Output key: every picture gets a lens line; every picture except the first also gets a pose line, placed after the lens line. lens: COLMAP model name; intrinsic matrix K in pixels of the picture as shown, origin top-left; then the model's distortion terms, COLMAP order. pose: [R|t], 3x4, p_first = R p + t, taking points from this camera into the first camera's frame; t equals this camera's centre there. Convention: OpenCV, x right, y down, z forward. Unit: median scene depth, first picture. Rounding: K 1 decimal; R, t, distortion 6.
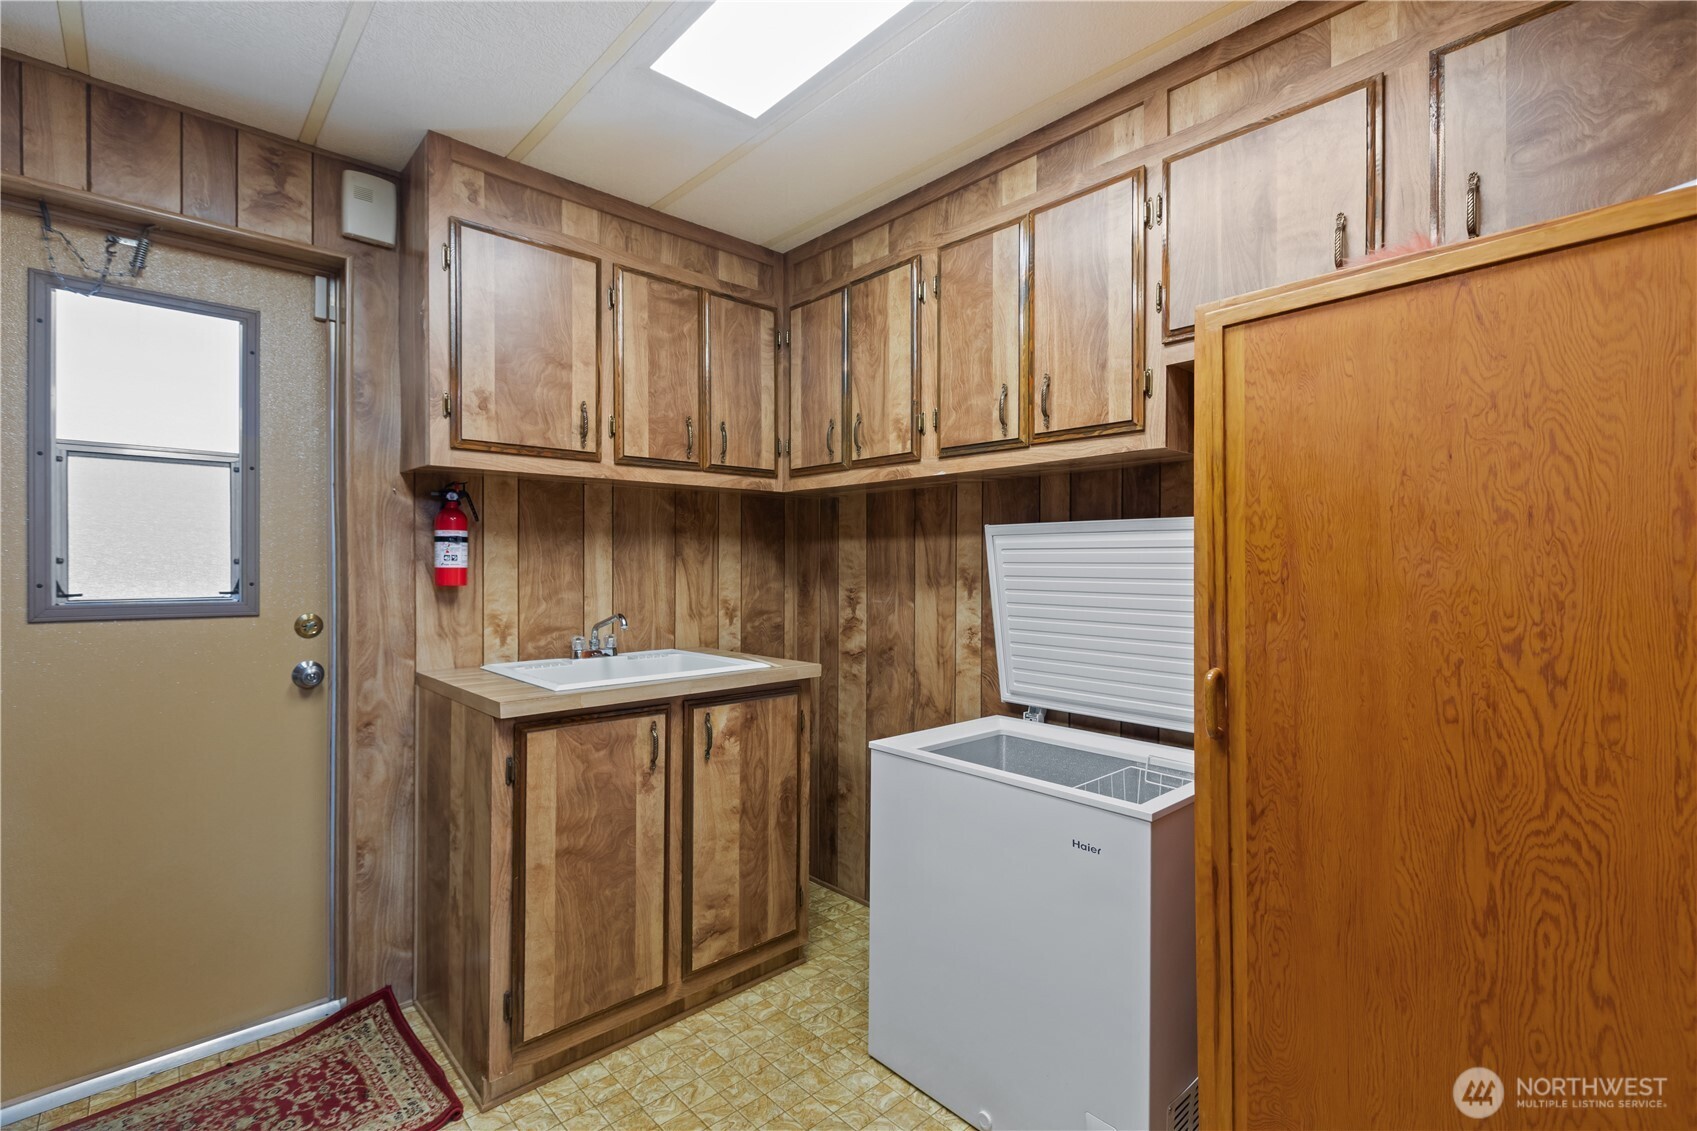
lens RADIAL K [[765.6, 0, 847.7], [0, 765.6, 567.9], [0, 0, 1]] dist [0.001406, -0.000632]
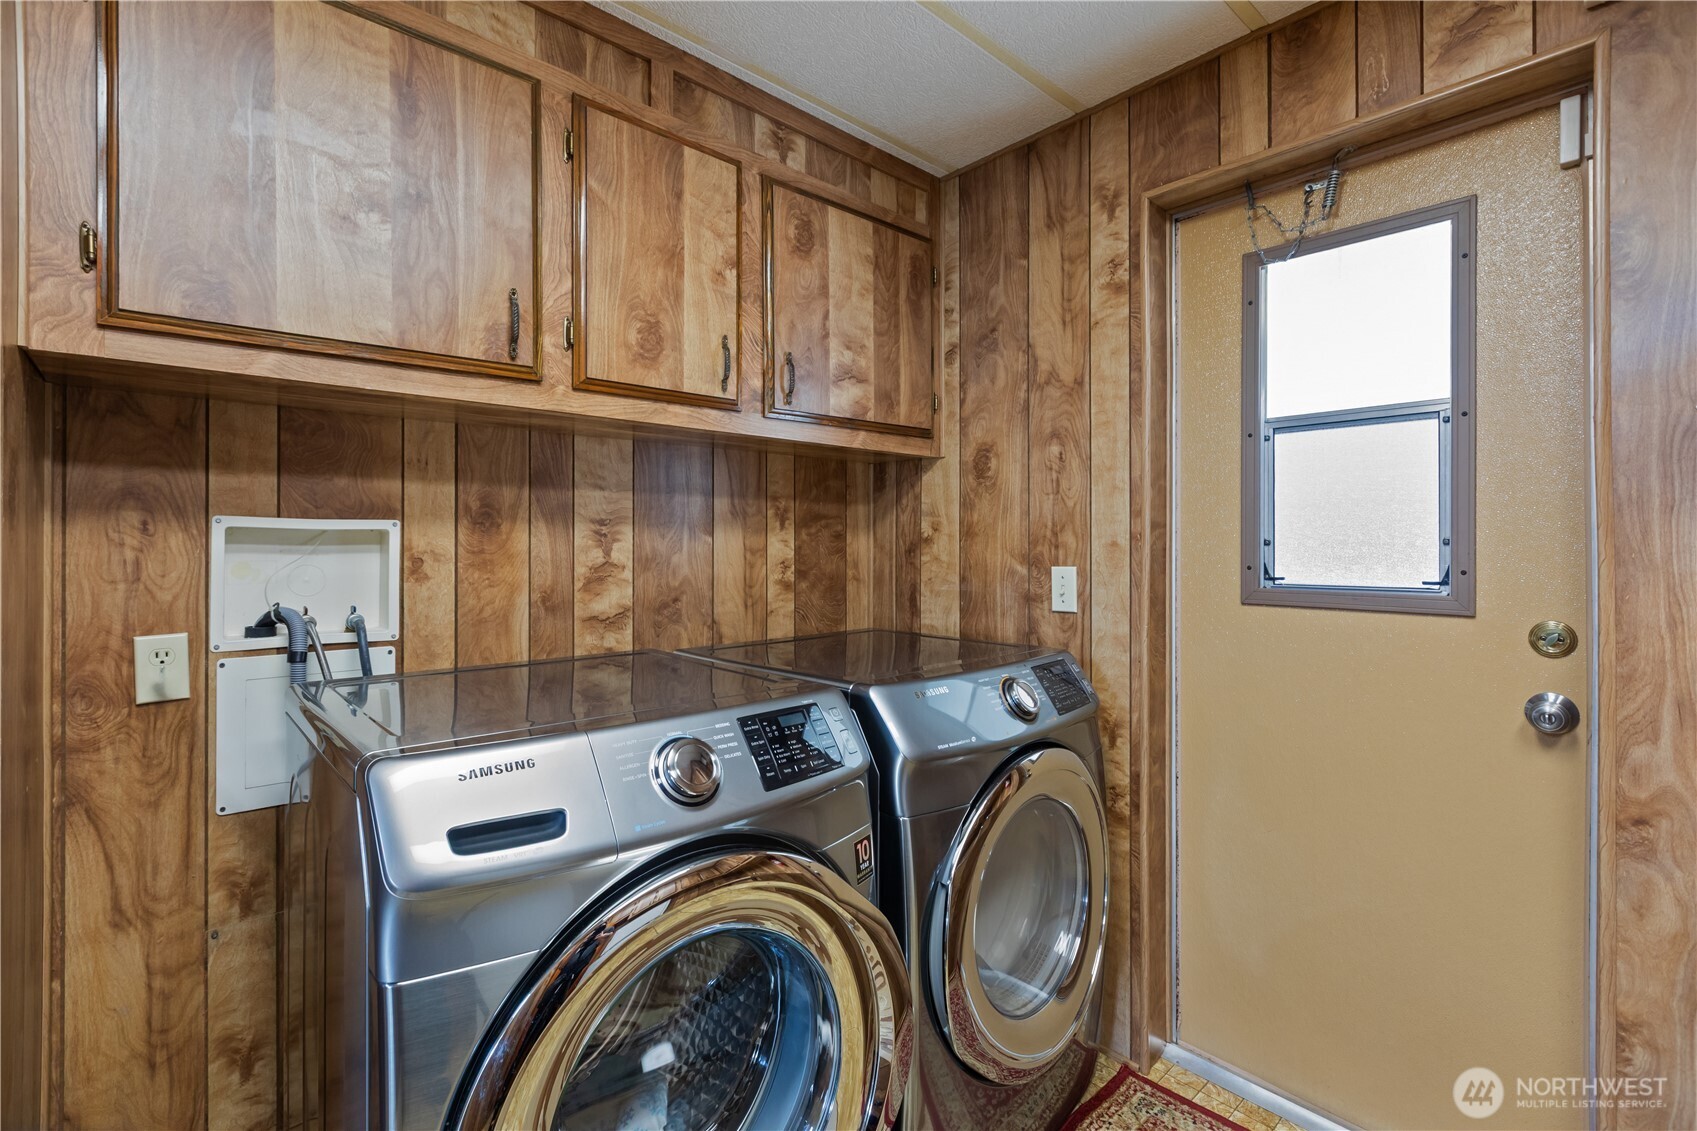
lens RADIAL K [[765.6, 0, 841.1], [0, 765.6, 544.2], [0, 0, 1]] dist [0.001406, -0.000632]
pose [[-0.013964, -0.004150, -0.999894, -0.040642], [-0.000691, 0.999991, -0.004140, -0.002435], [0.999902, 0.000633, -0.013967, 0.415839]]
